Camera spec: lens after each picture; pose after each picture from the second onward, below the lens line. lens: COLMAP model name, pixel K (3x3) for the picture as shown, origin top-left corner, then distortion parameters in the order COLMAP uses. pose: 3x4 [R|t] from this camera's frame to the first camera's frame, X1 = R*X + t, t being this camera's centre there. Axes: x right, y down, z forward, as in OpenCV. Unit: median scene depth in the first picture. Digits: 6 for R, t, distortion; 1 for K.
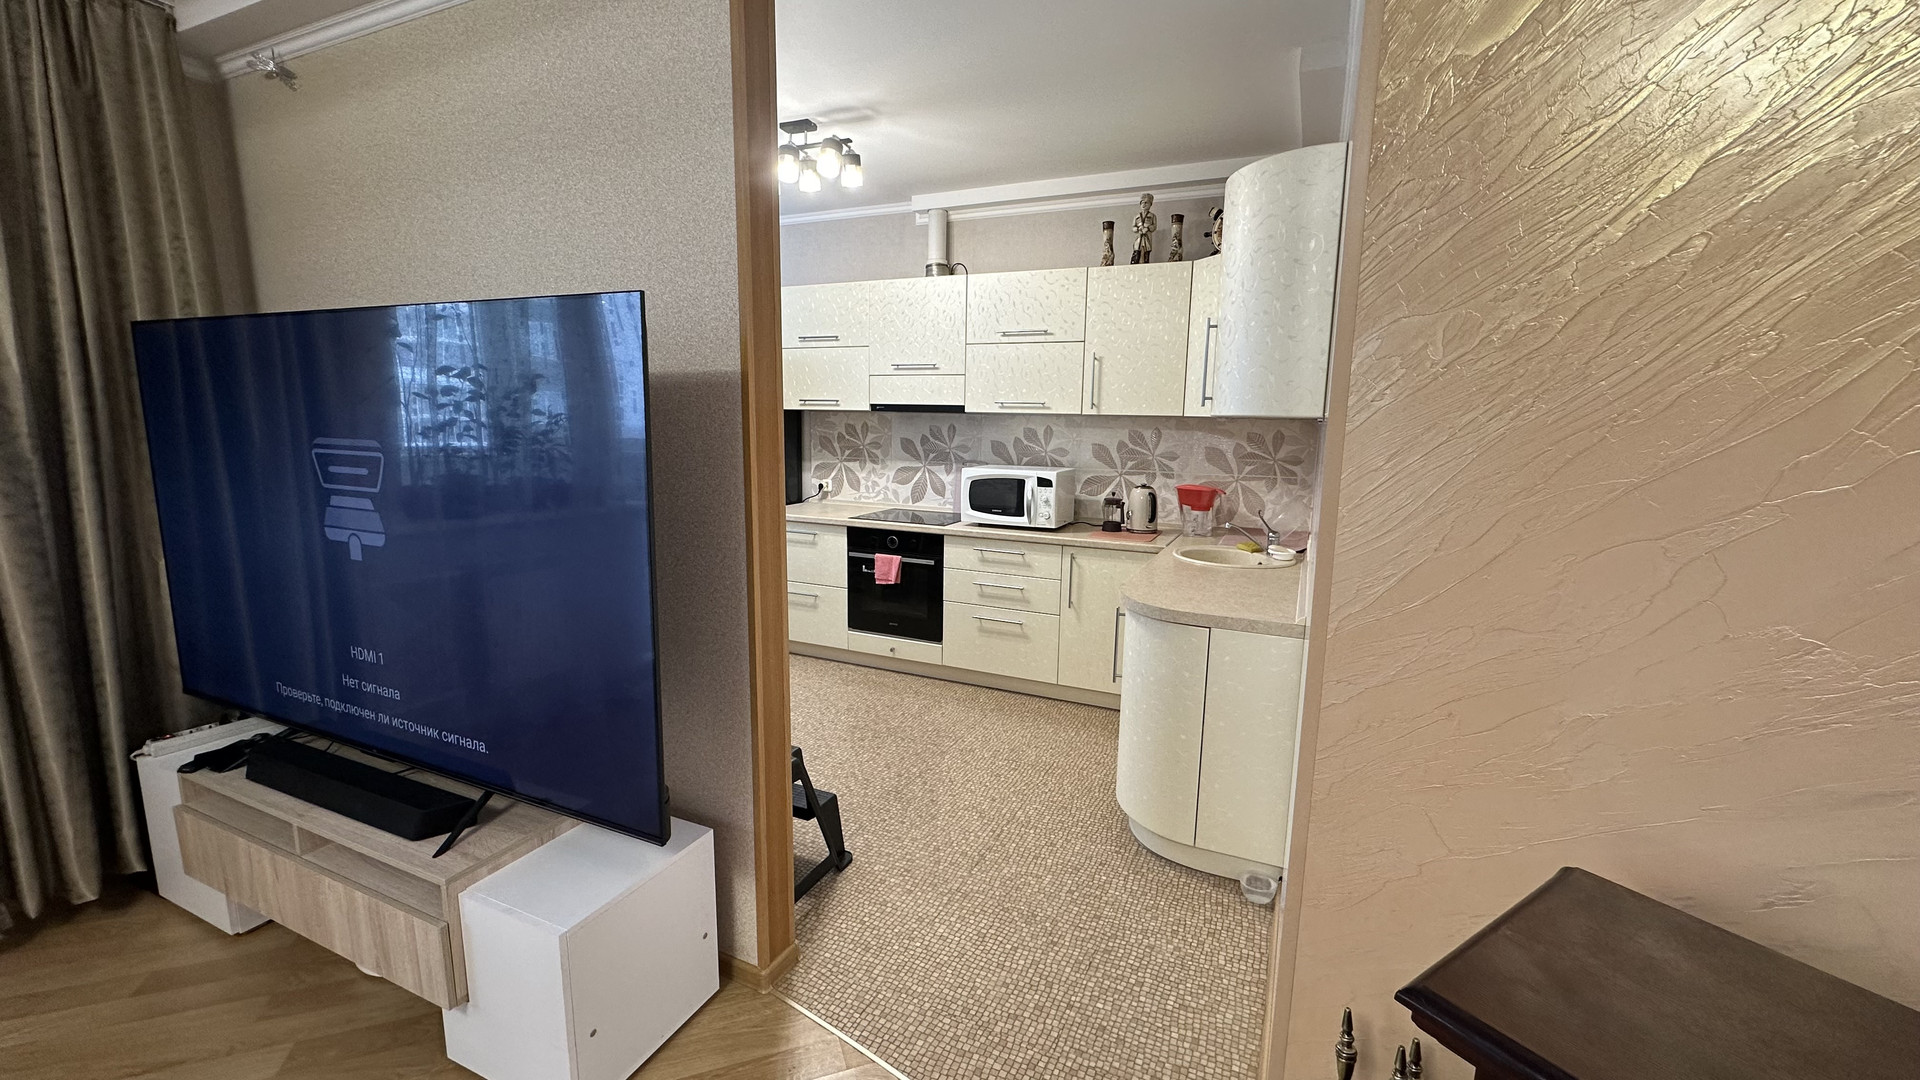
lens RADIAL K [[760.0, 0, 961.6], [0, 760.0, 534.5], [0, 0, 1]] dist [-0.006860, 0.000700]
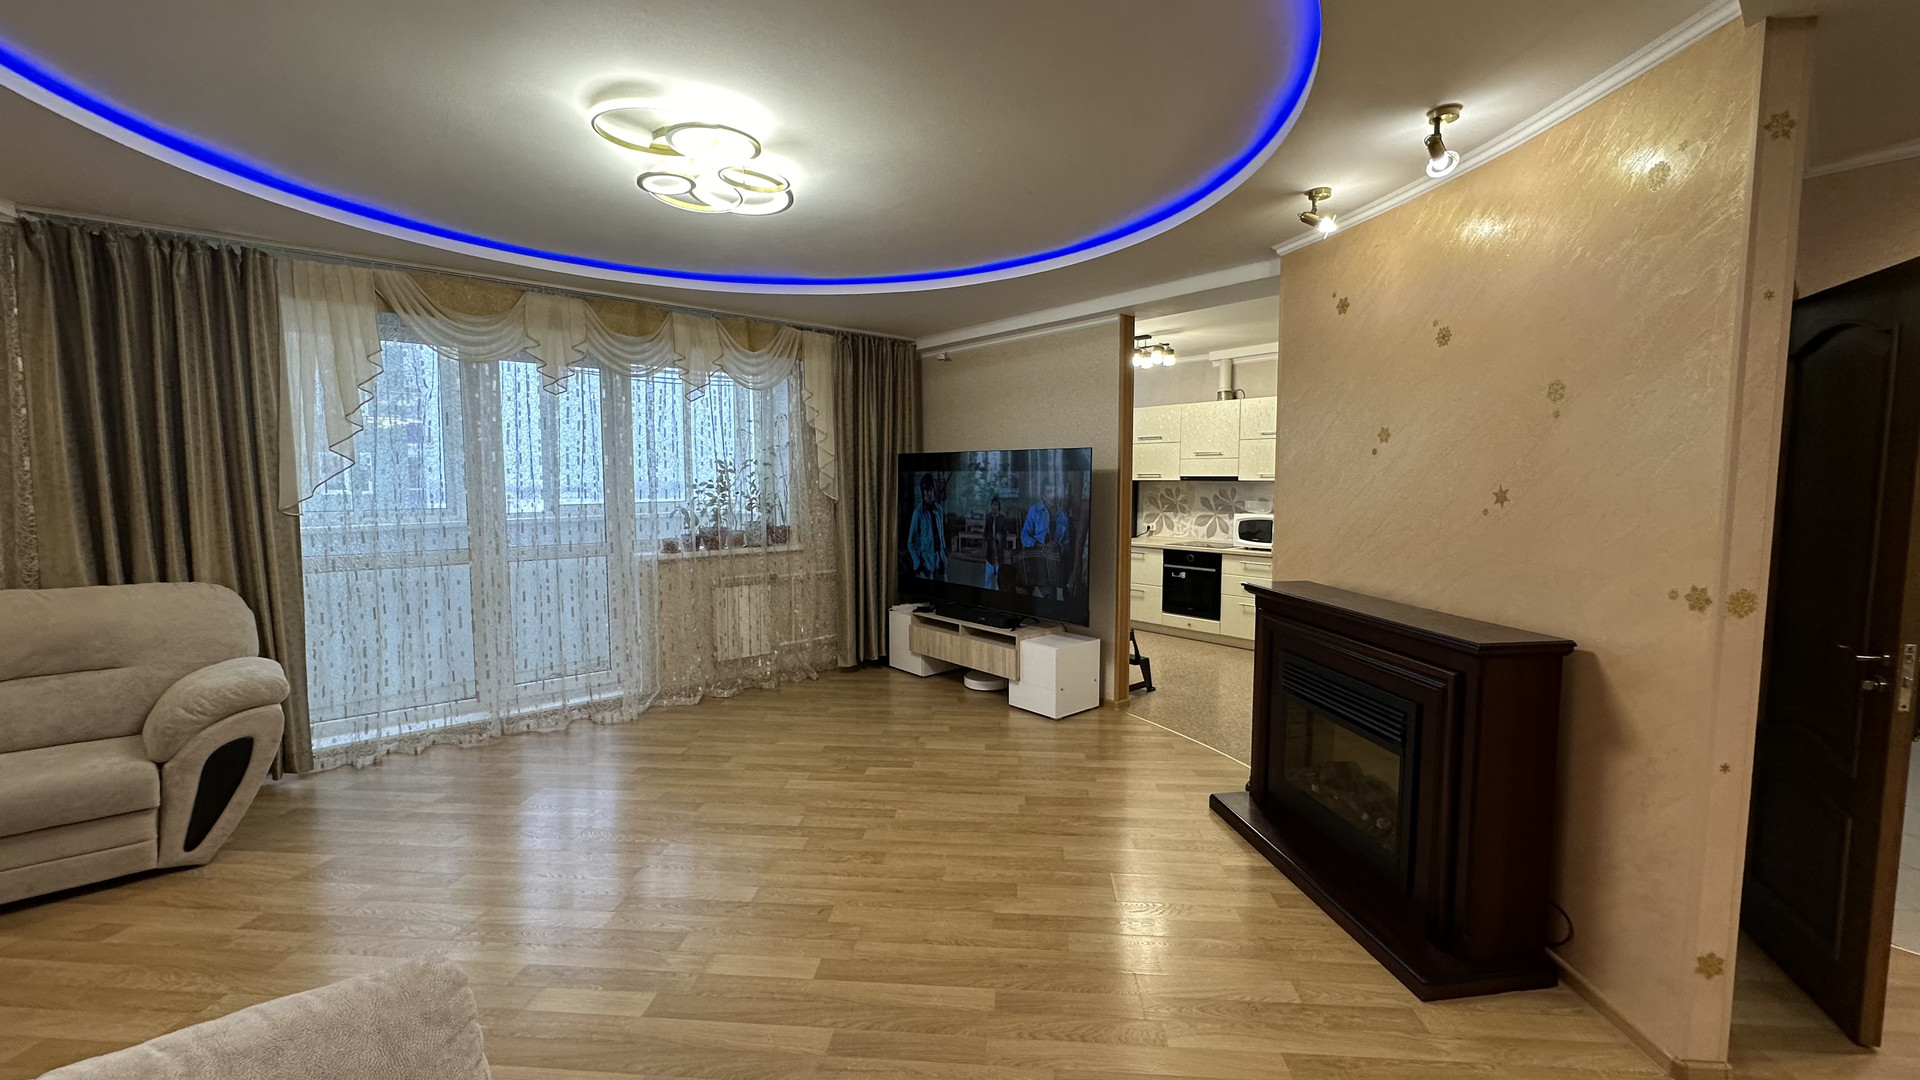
lens RADIAL K [[760.0, 0, 960.3], [0, 760.0, 538.8], [0, 0, 1]] dist [-0.006860, 0.000700]
pose [[0.907666, 0.018043, -0.419306, 0.152558], [-0.052495, 0.996110, -0.070774, 0.114934], [0.416398, 0.086251, 0.905082, -0.744923]]
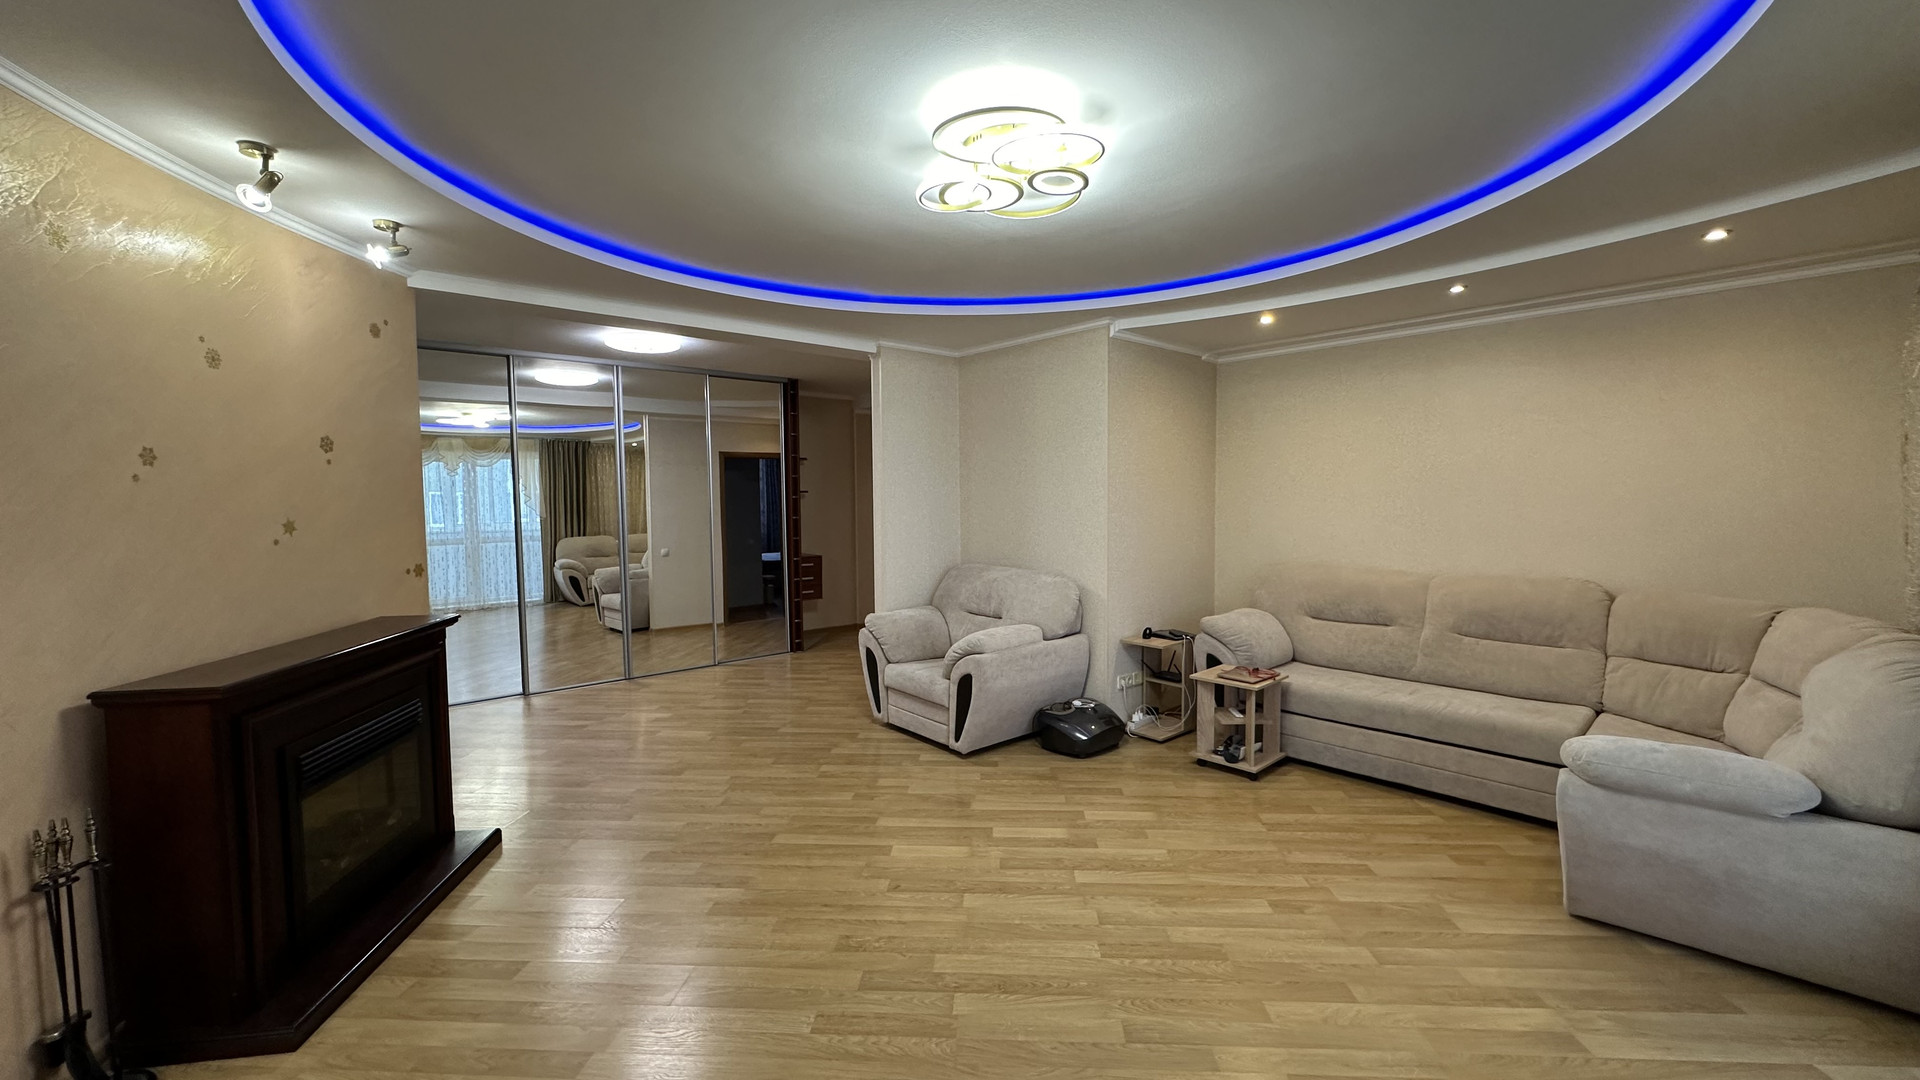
lens RADIAL K [[760.0, 0, 958.0], [0, 760.0, 536.6], [0, 0, 1]] dist [-0.006860, 0.000700]
pose [[-0.913201, -0.029401, 0.406449, -0.574757], [0.058654, 0.977526, 0.202493, -0.087613], [-0.403267, 0.208756, -0.890952, 0.396548]]
